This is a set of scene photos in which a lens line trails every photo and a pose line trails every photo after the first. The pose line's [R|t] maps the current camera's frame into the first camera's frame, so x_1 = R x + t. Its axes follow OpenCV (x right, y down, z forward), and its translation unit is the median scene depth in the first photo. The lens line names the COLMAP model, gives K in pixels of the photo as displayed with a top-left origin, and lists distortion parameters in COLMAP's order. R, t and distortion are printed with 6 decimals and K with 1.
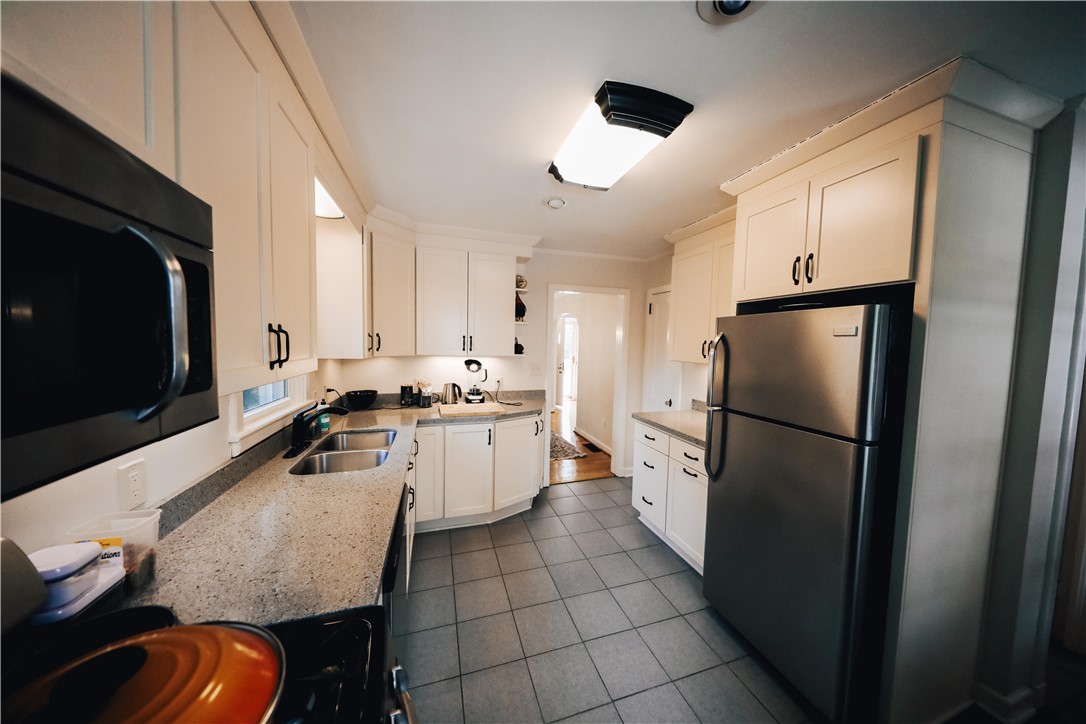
lens RADIAL K [[338.0, 0, 544.8], [0, 338.0, 362.6], [0, 0, 1]] dist [0.000884, -0.000293]
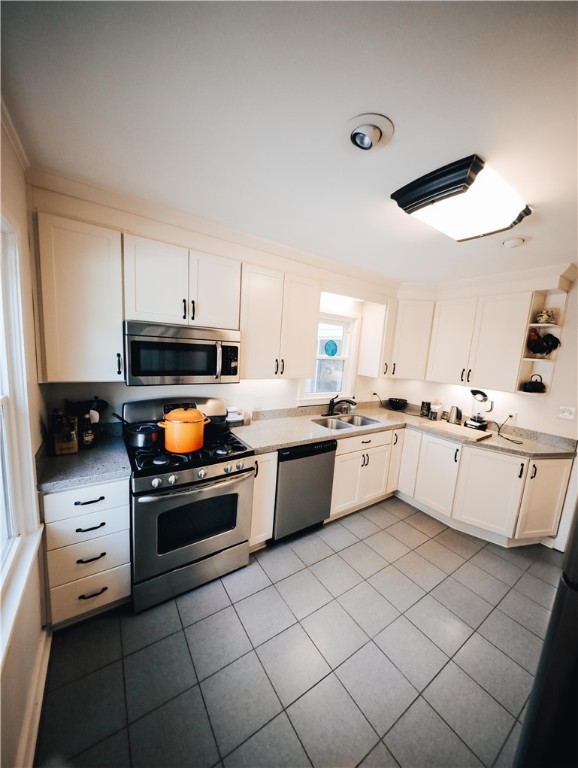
lens RADIAL K [[274.4, 0, 286.8], [0, 274.4, 385.1], [0, 0, 1]] dist [-0.008943, -0.000640]
pose [[0.266880, 0.123445, -0.955791, 0.500377], [-0.116532, 0.988619, 0.095146, -0.039263], [0.956658, 0.085988, 0.278228, 0.130708]]
